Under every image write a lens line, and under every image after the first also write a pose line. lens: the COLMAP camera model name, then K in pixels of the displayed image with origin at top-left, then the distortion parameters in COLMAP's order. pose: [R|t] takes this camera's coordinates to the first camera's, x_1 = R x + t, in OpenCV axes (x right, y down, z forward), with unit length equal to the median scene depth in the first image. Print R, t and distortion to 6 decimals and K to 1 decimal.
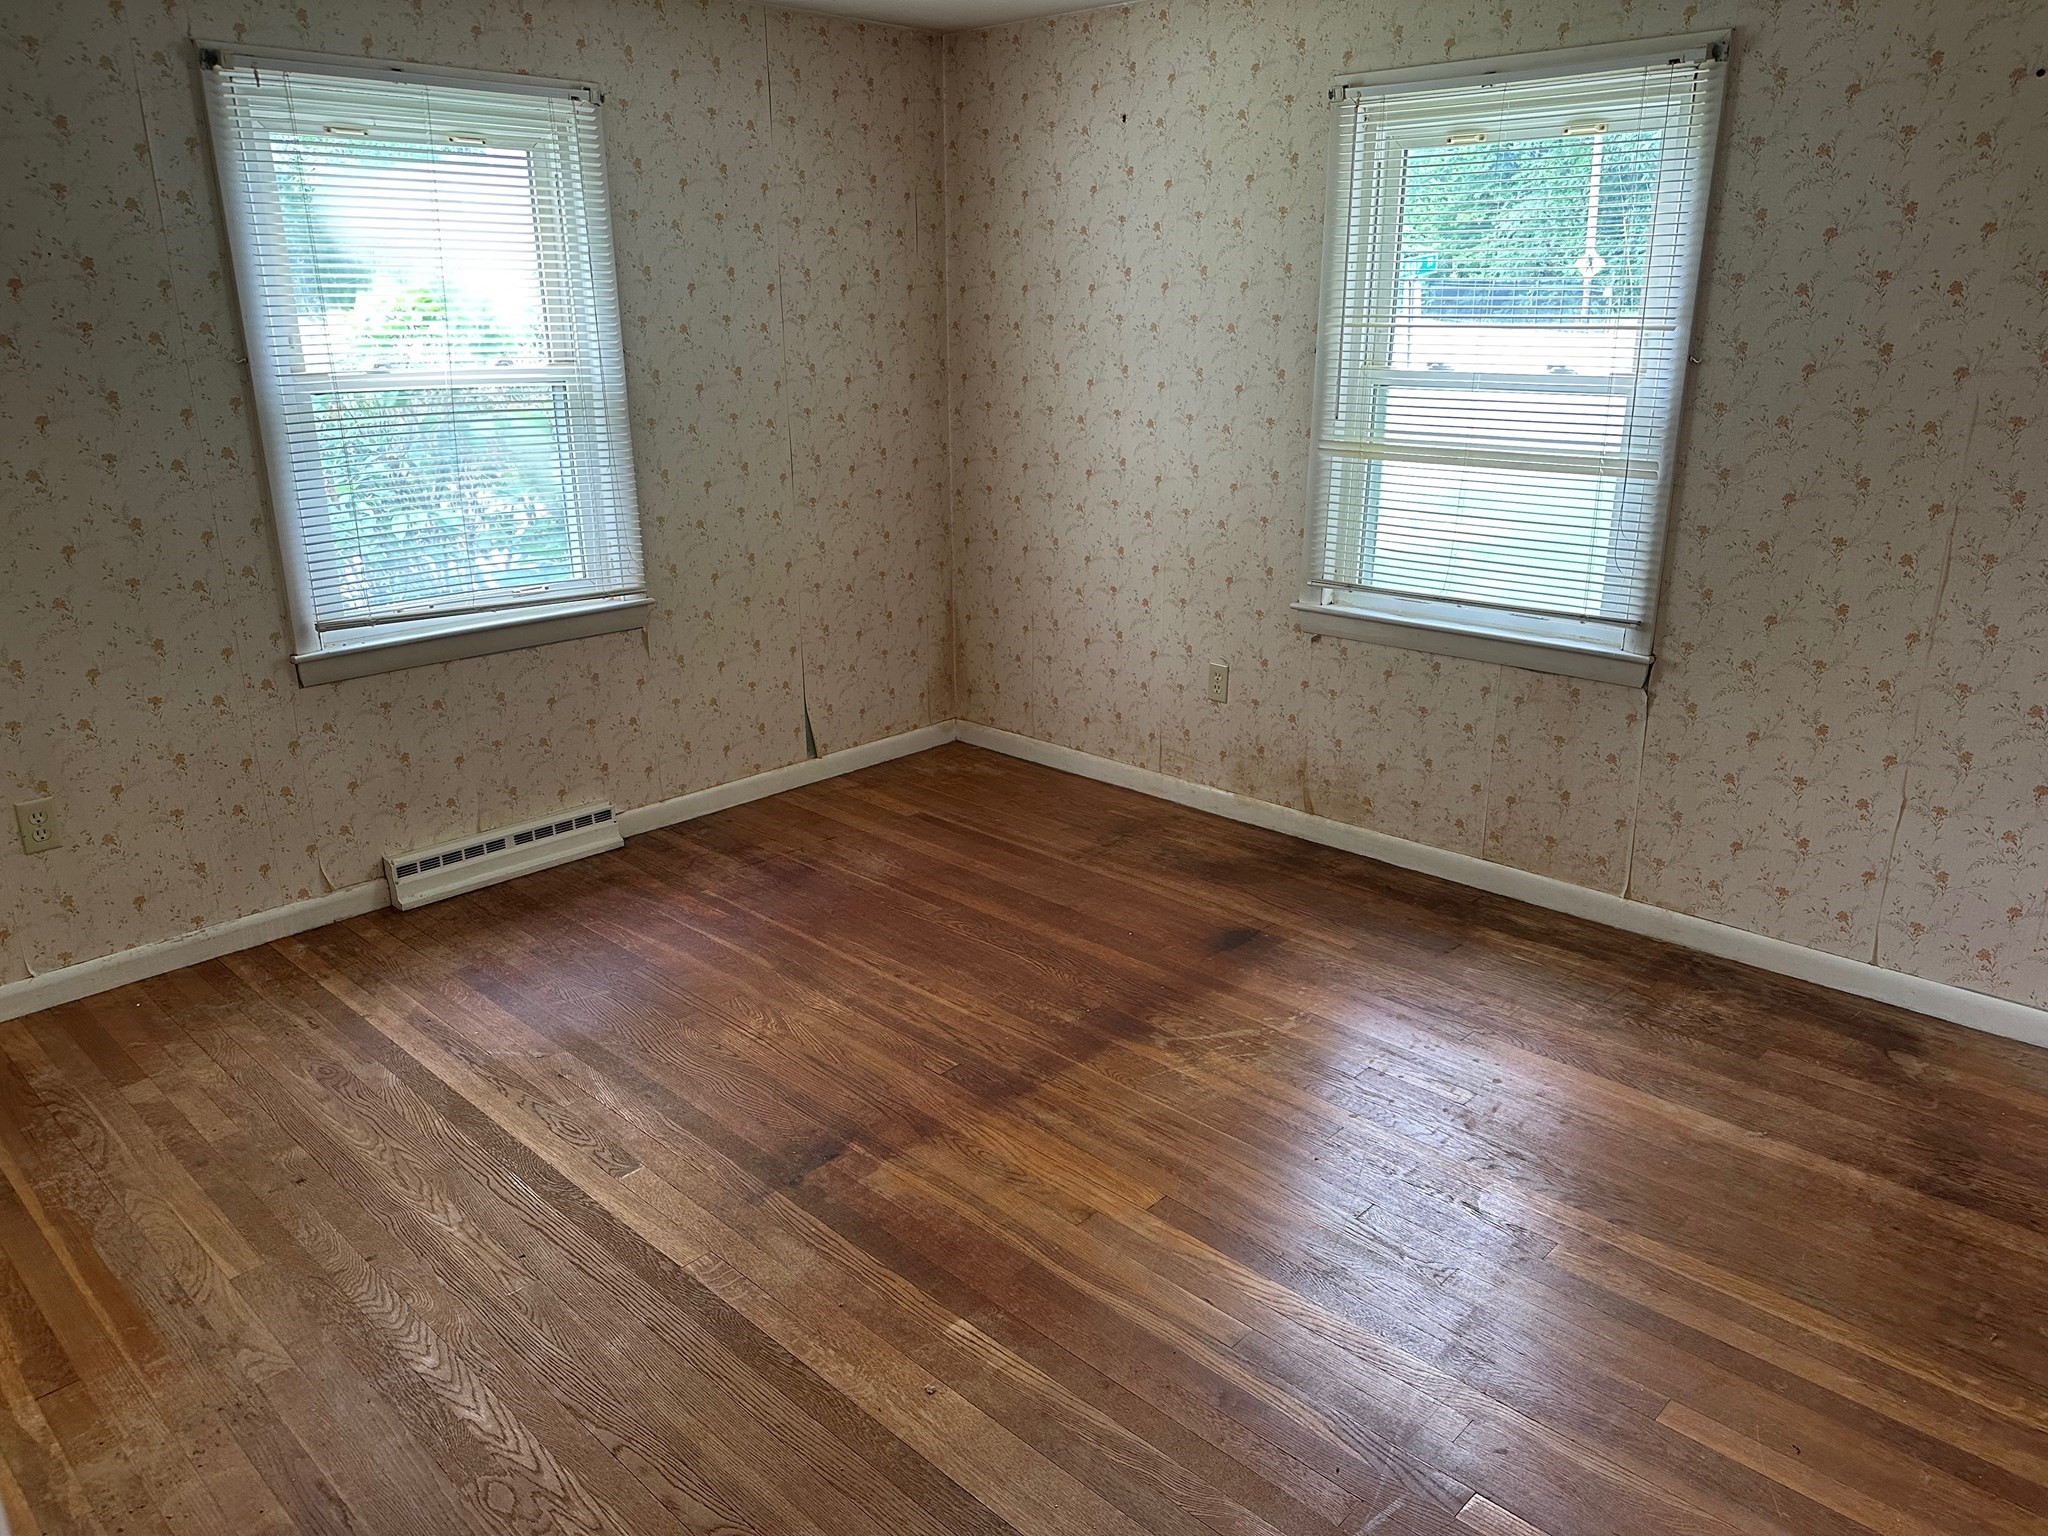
lens RADIAL K [[1438.6, 0, 1022.9], [0, 1438.6, 767.7], [0, 0, 1]] dist [0.027417, -0.013168]
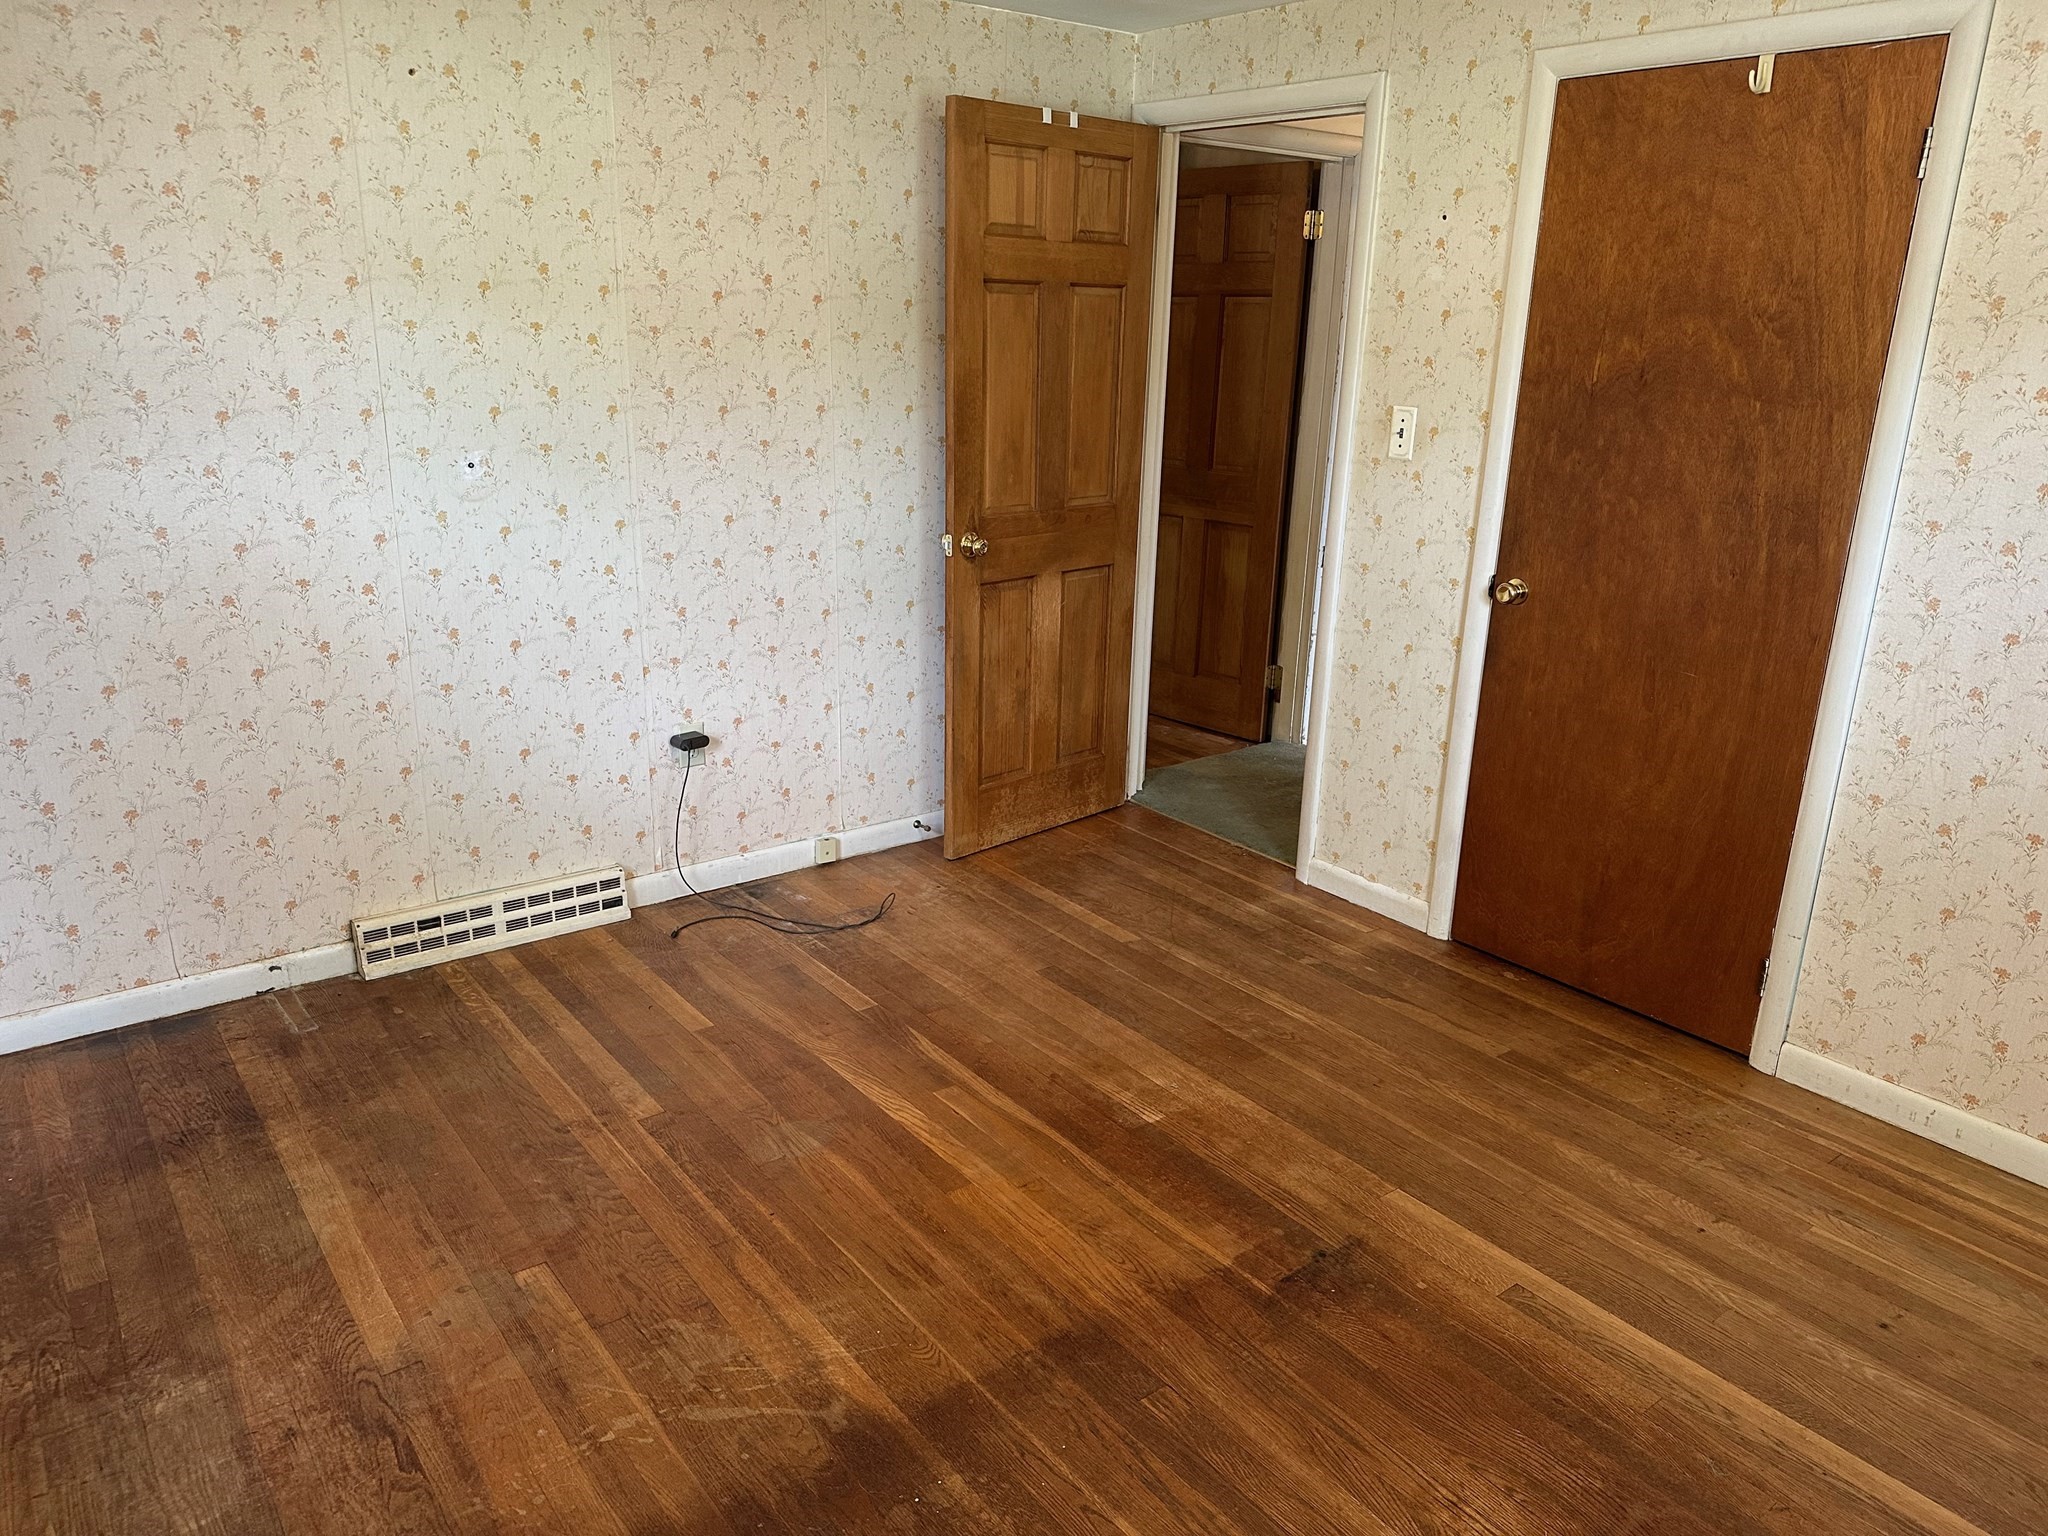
lens RADIAL K [[1438.6, 0, 1025.1], [0, 1438.6, 768.3], [0, 0, 1]] dist [0.027417, -0.013168]
pose [[-0.988193, -0.062494, 0.139888, -0.076390], [0.029599, 0.817960, 0.574513, -0.506612], [-0.150327, 0.571870, -0.806453, 1.560633]]
